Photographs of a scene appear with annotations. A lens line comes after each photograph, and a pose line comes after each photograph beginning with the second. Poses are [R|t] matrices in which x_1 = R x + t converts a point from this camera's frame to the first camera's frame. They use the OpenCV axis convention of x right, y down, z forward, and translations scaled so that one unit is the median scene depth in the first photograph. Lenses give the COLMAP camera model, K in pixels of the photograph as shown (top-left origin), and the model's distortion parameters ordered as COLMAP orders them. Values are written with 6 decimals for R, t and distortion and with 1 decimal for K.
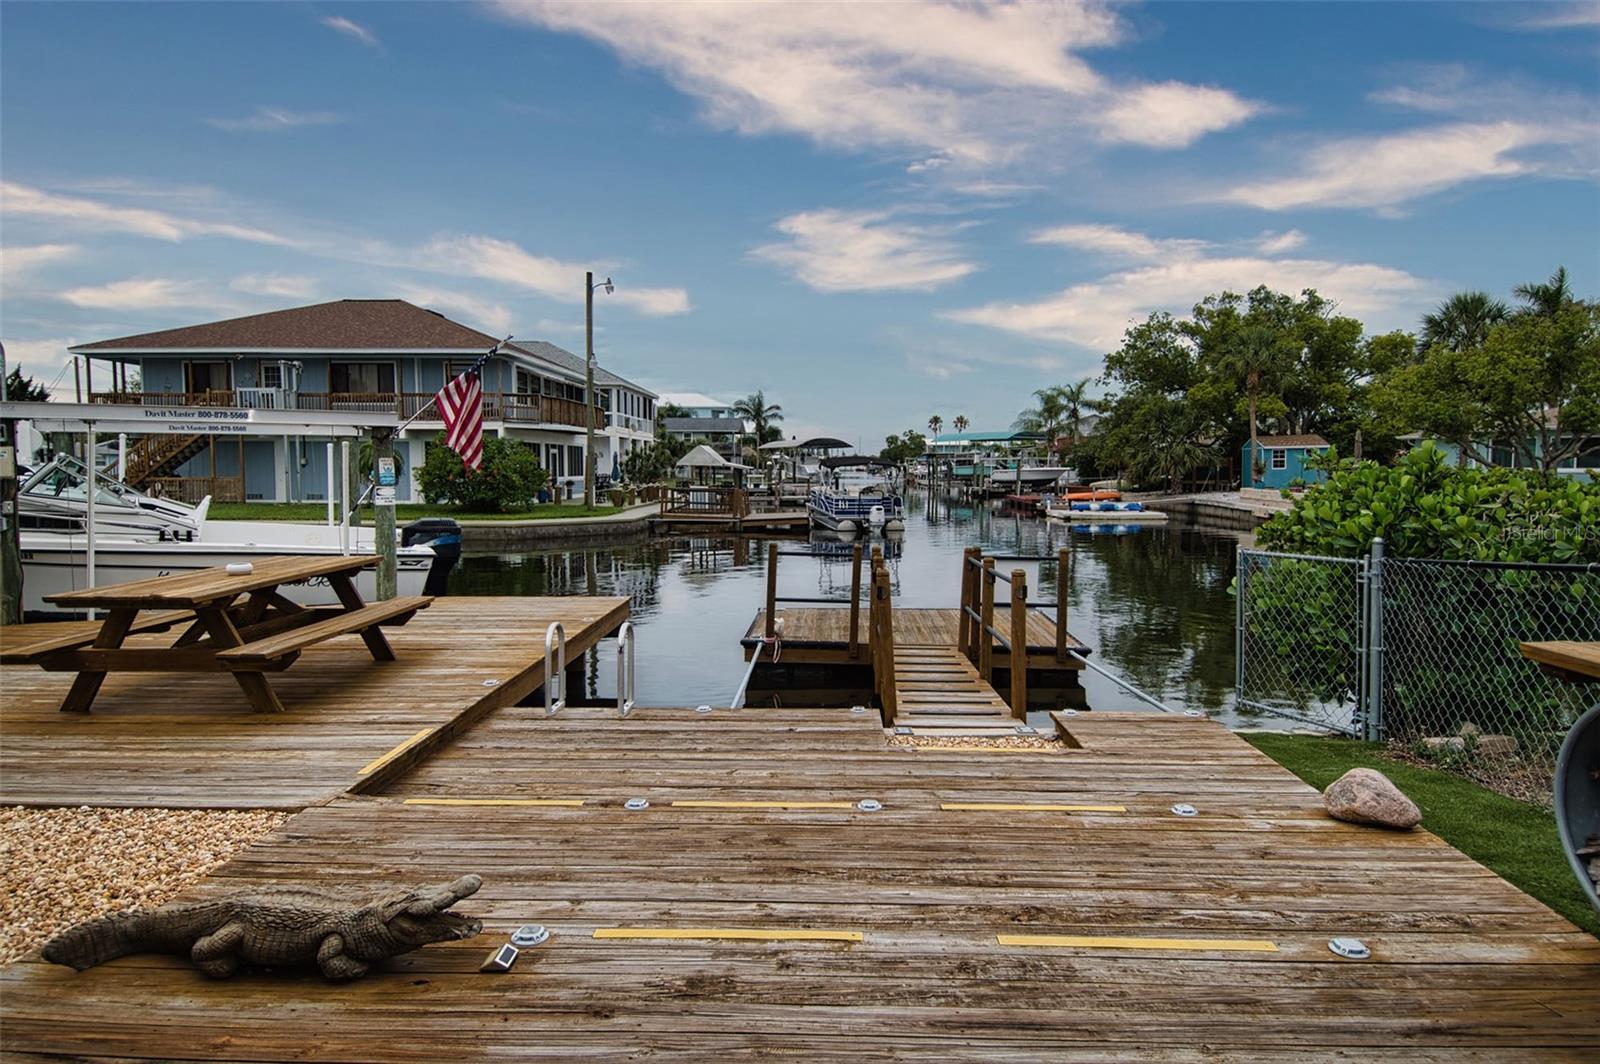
lens RADIAL K [[995.7, 0, 800.0], [0, 995.7, 532.0], [0, 0, 1]] dist [0.039396, -0.067748]
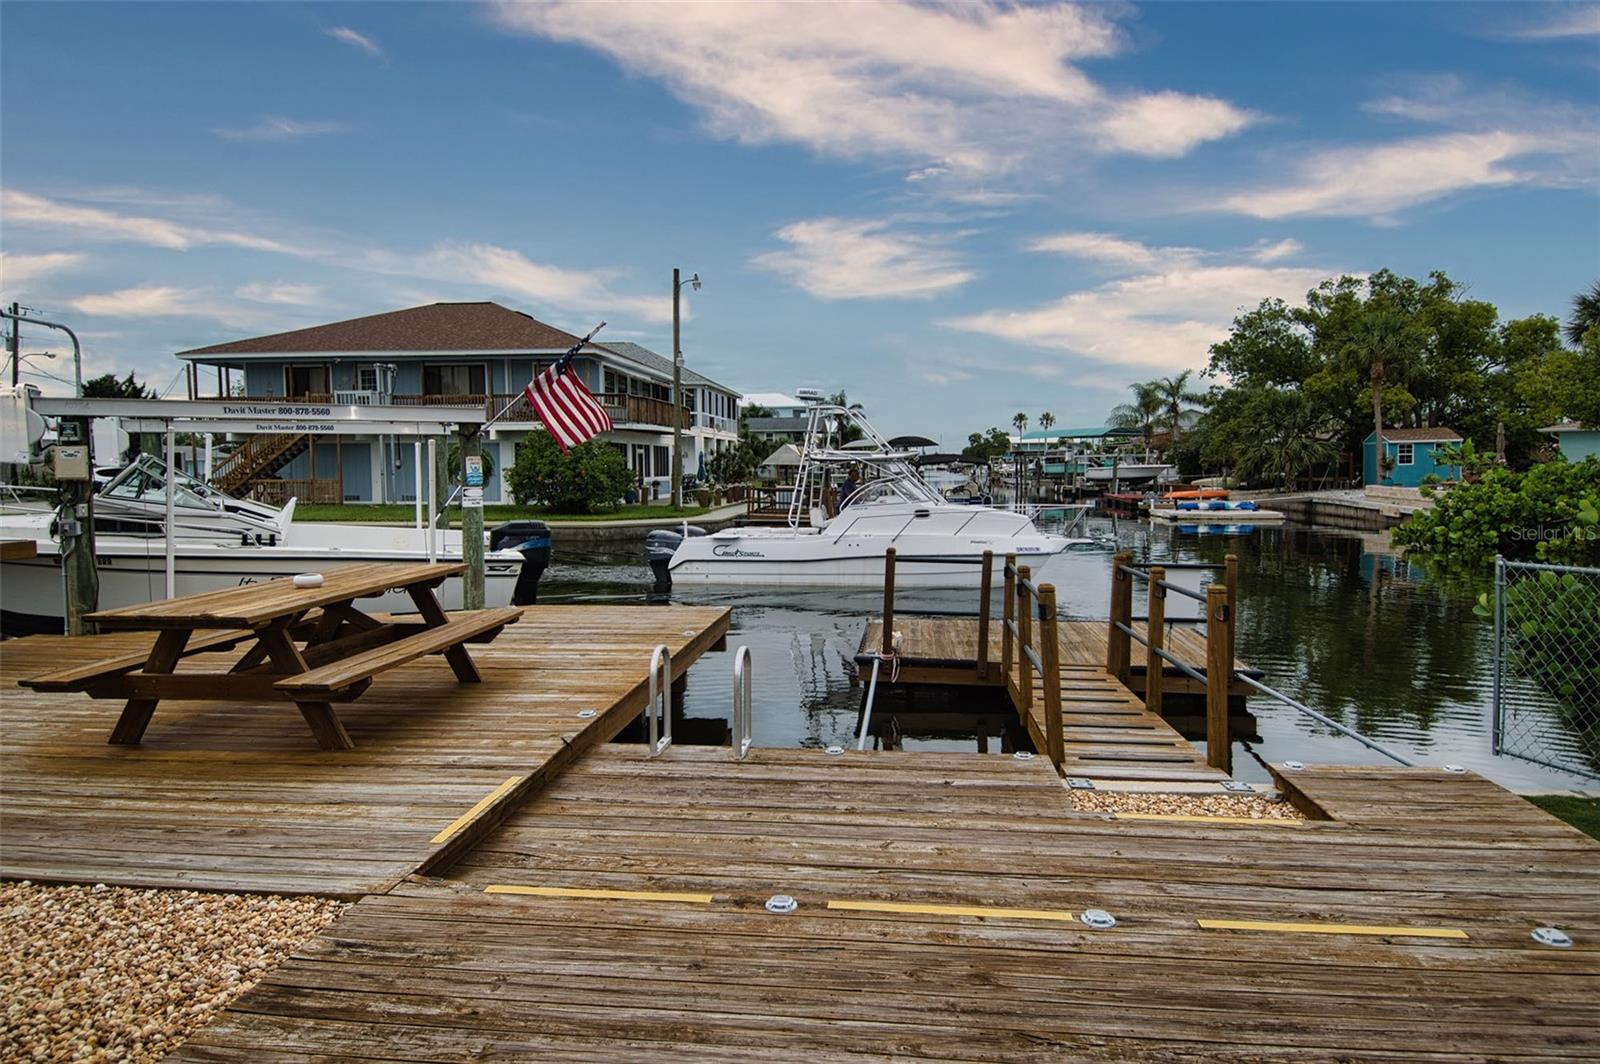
lens RADIAL K [[945.8, 0, 773.2], [0, 945.8, 535.2], [0, 0, 1]] dist [0.037872, -0.062946]
pose [[0.995578, 0.000526, -0.093942, -0.080017], [0.000023, 0.999983, 0.005853, -0.008853], [0.093943, -0.005829, 0.995561, 0.222634]]
